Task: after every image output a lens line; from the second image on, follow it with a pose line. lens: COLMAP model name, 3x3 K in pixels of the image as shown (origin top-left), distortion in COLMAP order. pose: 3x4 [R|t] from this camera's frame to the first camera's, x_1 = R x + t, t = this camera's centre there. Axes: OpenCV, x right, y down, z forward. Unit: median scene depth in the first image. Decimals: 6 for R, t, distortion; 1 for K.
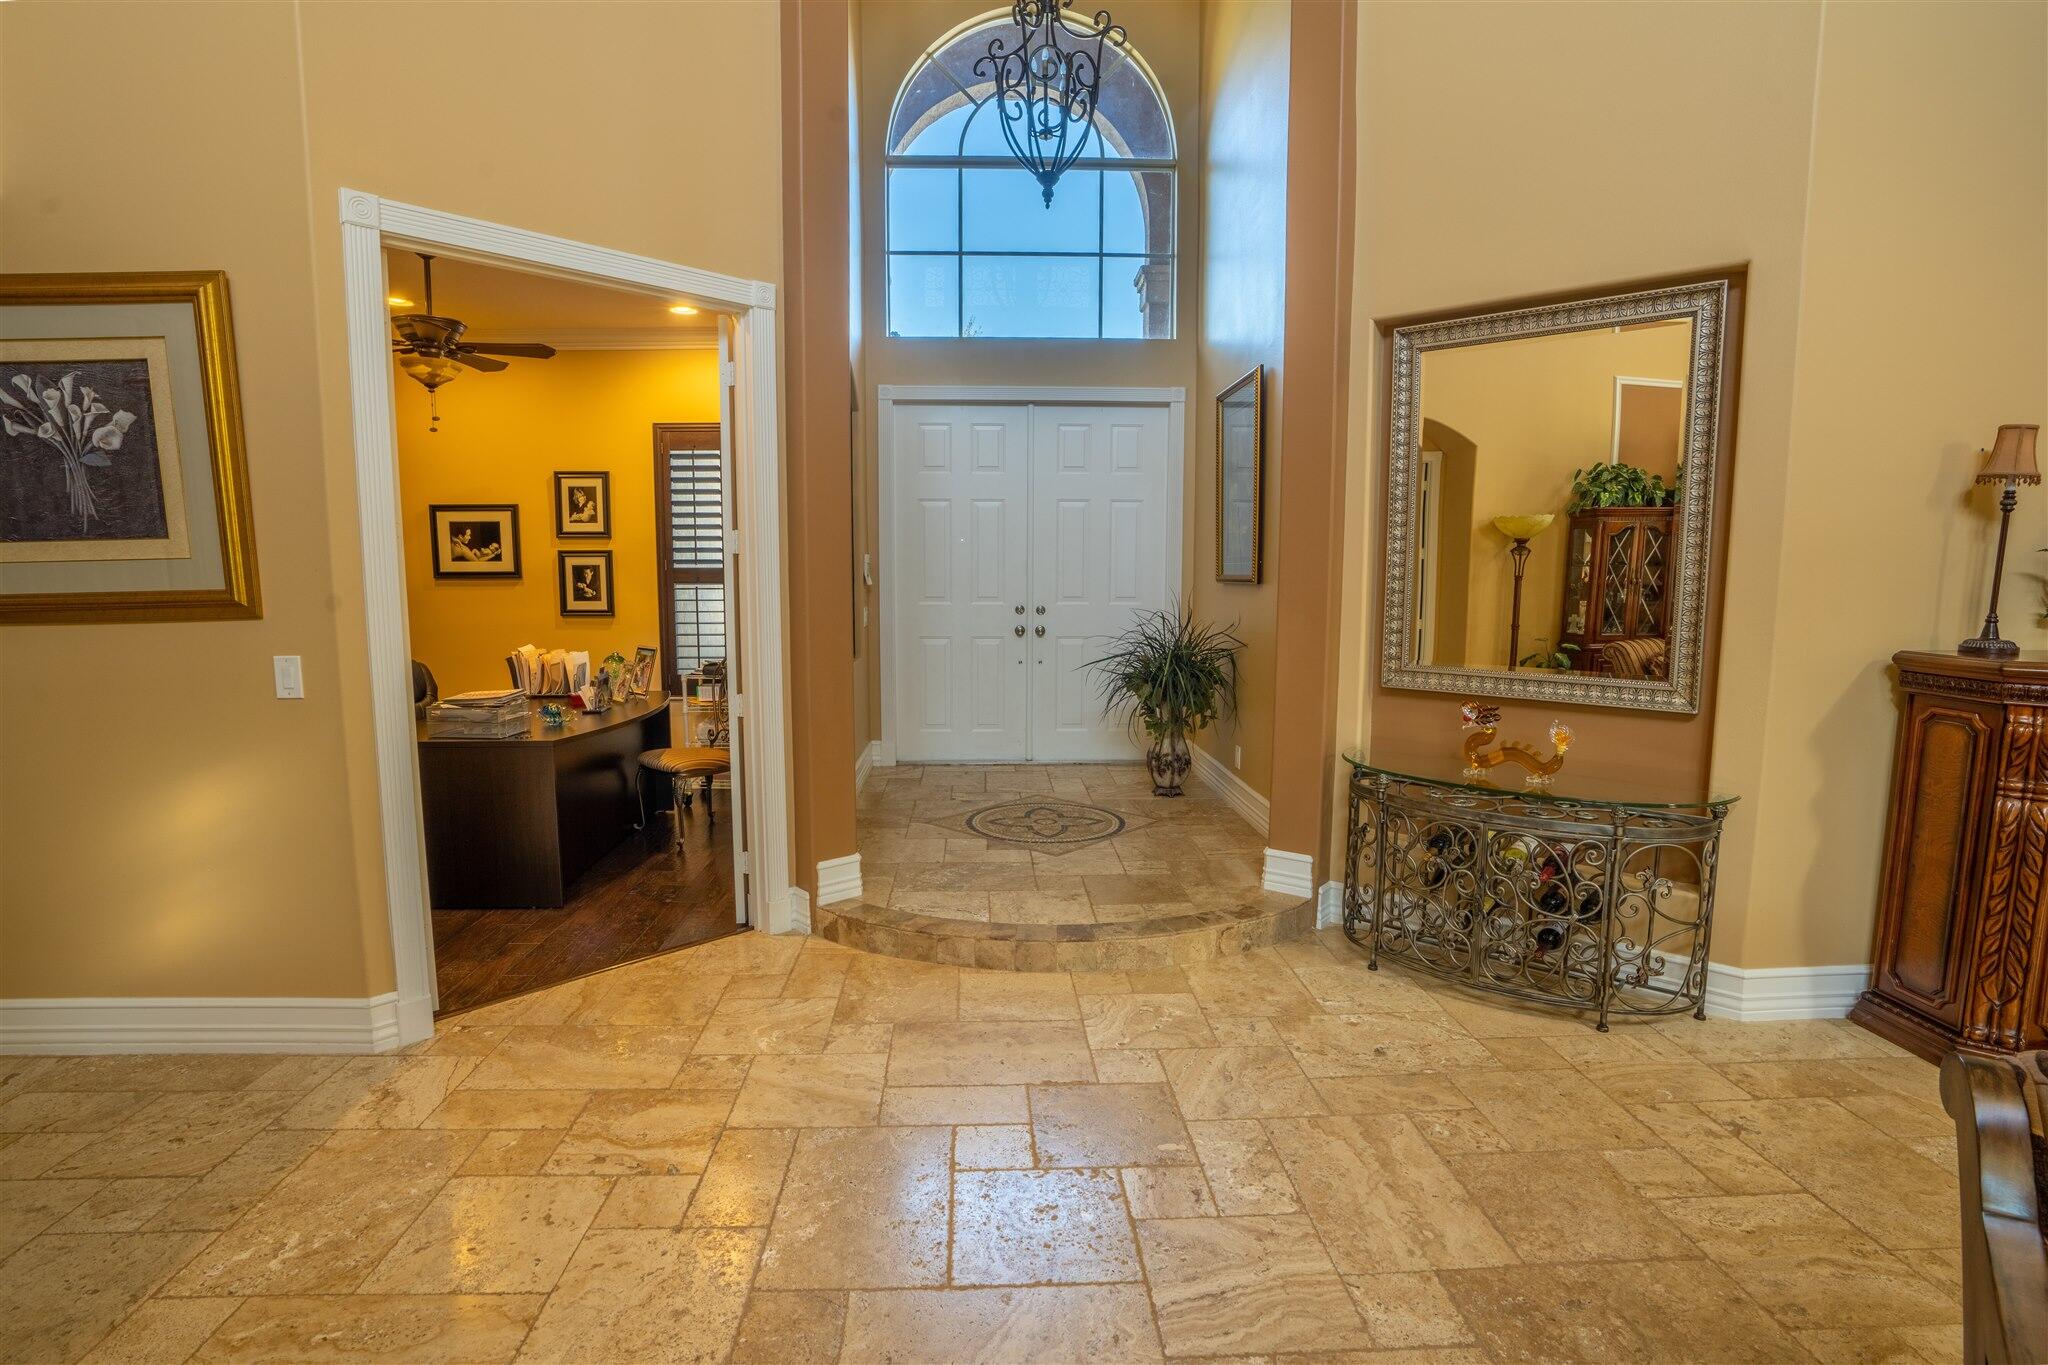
lens RADIAL K [[1003.6, 0, 1013.8], [0, 1003.6, 688.5], [0, 0, 1]] dist [-0.078690, 0.034871]
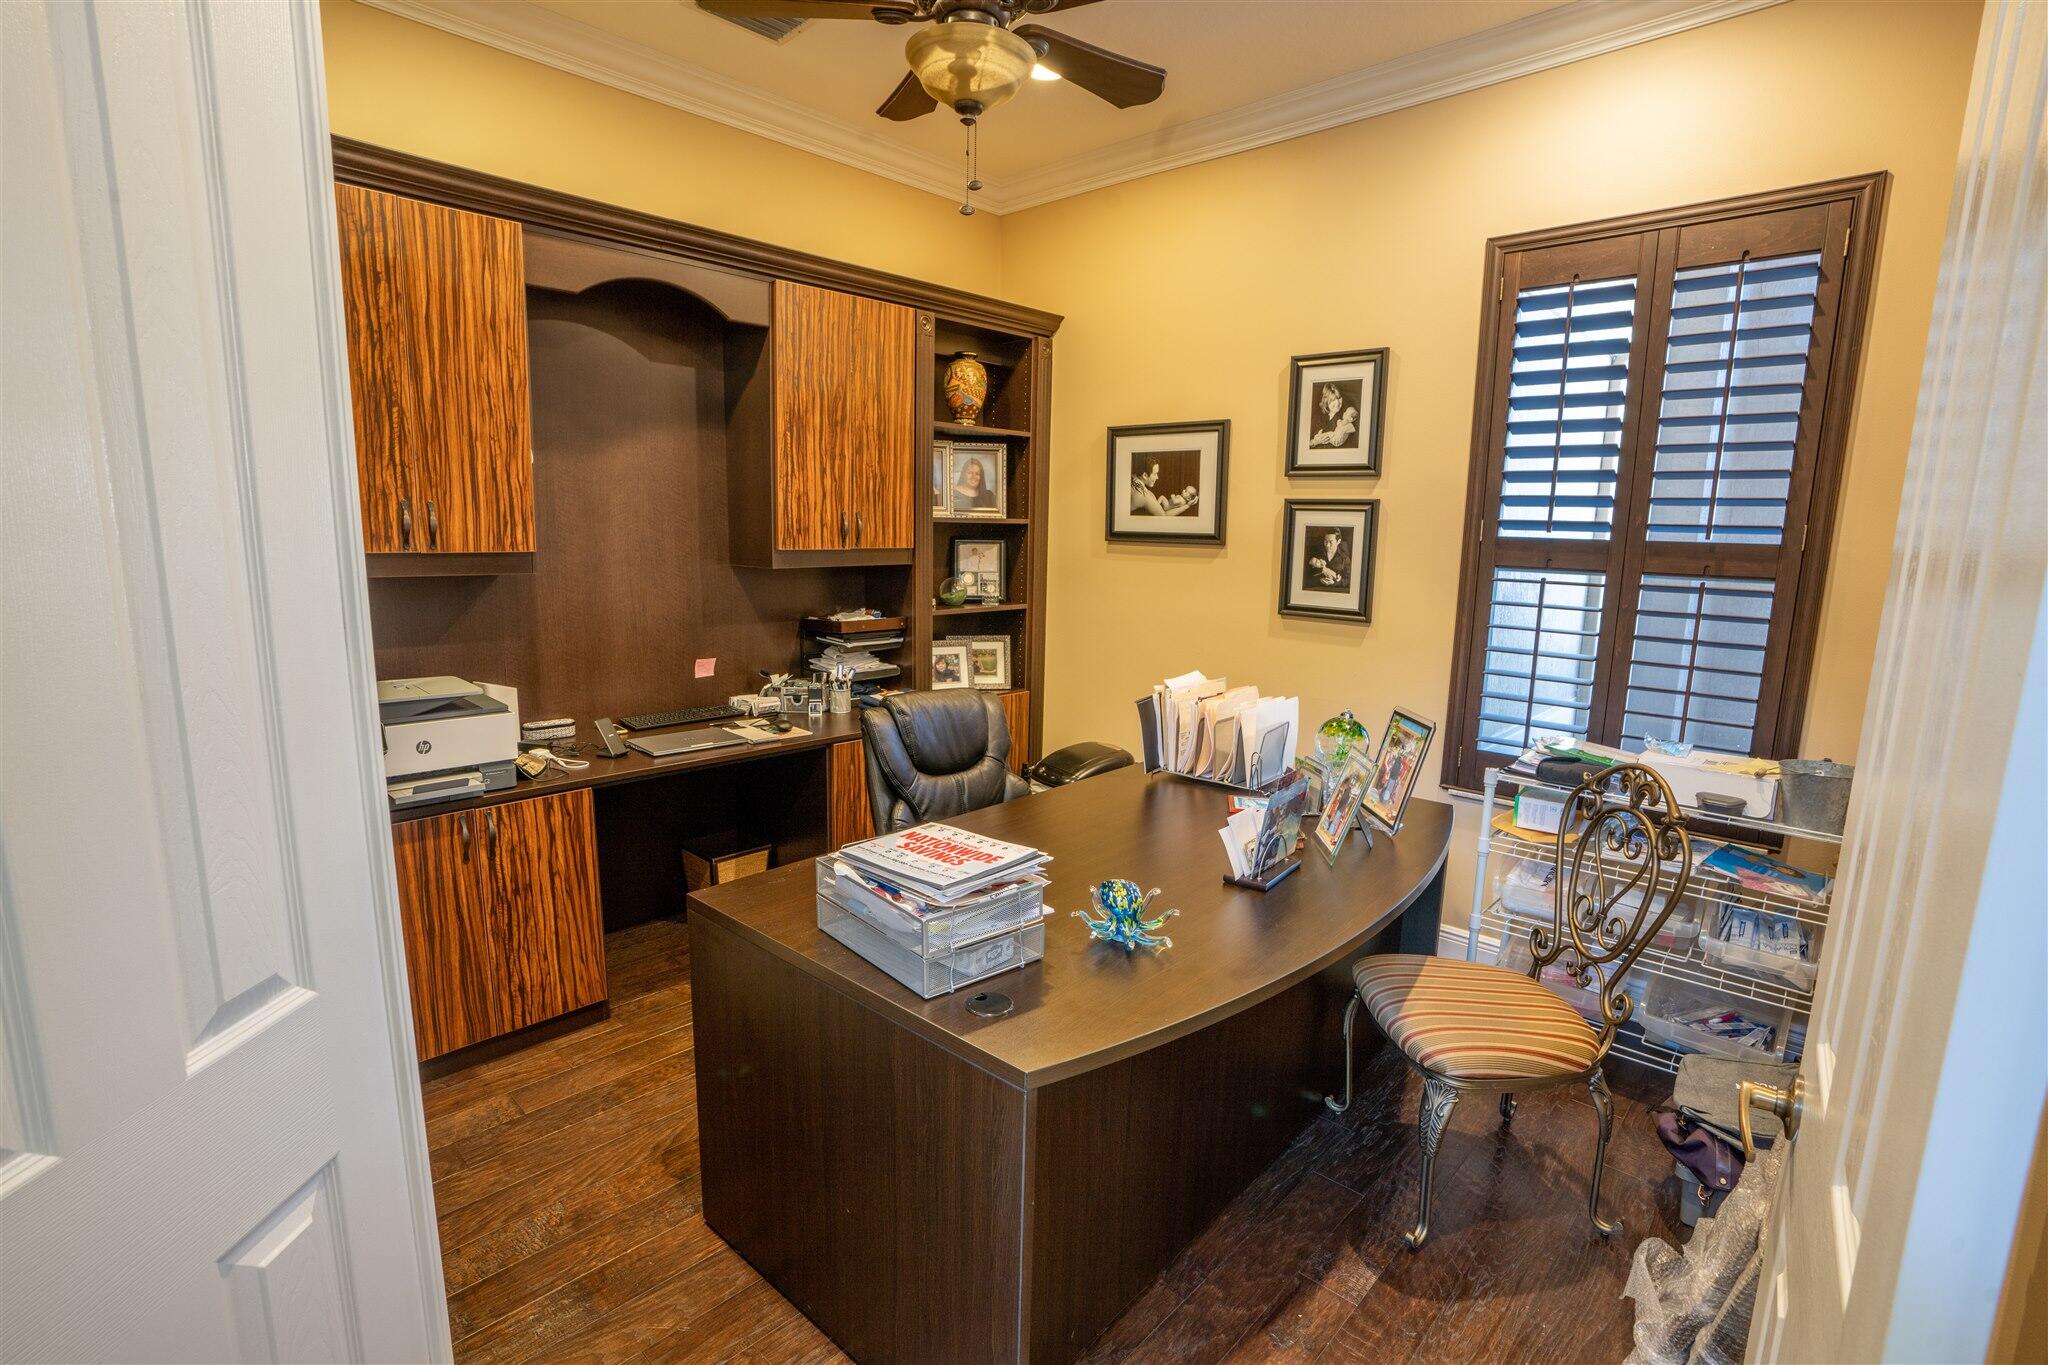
lens RADIAL K [[956.7, 0, 1011.5], [0, 956.7, 685.9], [0, 0, 1]] dist [-0.070576, 0.028069]
pose [[0.703275, 0.129766, -0.698974, -0.256053], [-0.102666, 0.991432, 0.080764, -0.088480], [0.703466, 0.014962, 0.710572, 0.725926]]
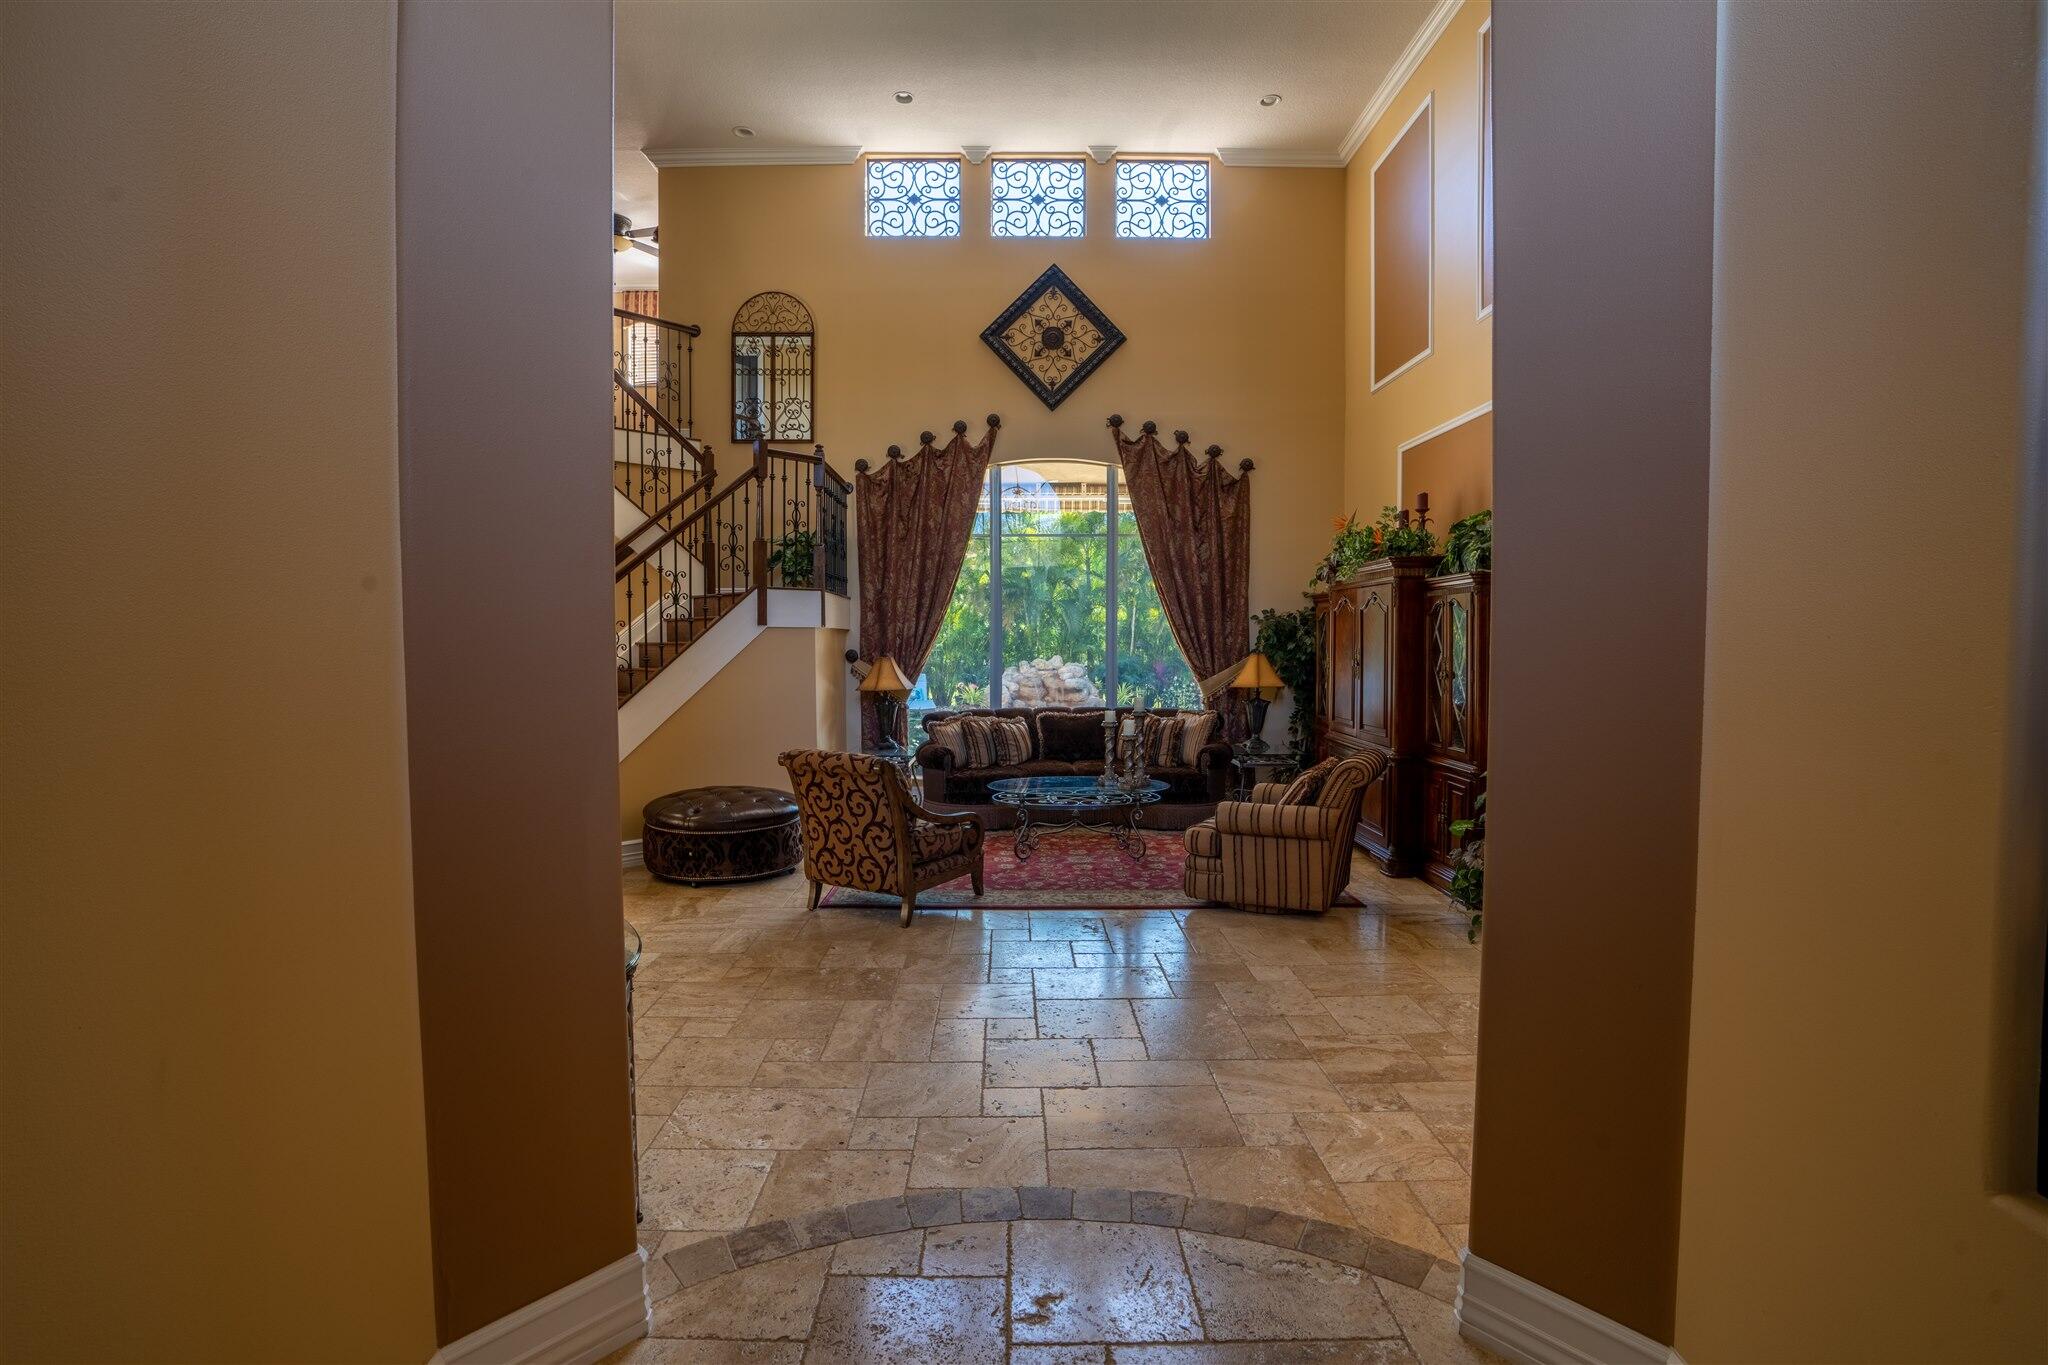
lens RADIAL K [[956.7, 0, 1011.5], [0, 956.7, 685.9], [0, 0, 1]] dist [-0.070576, 0.028069]
pose [[-0.999372, -0.001298, 0.035400, 0.050817], [0.004811, 0.985095, 0.171942, -0.177510], [-0.035096, 0.172005, -0.984471, 1.283773]]
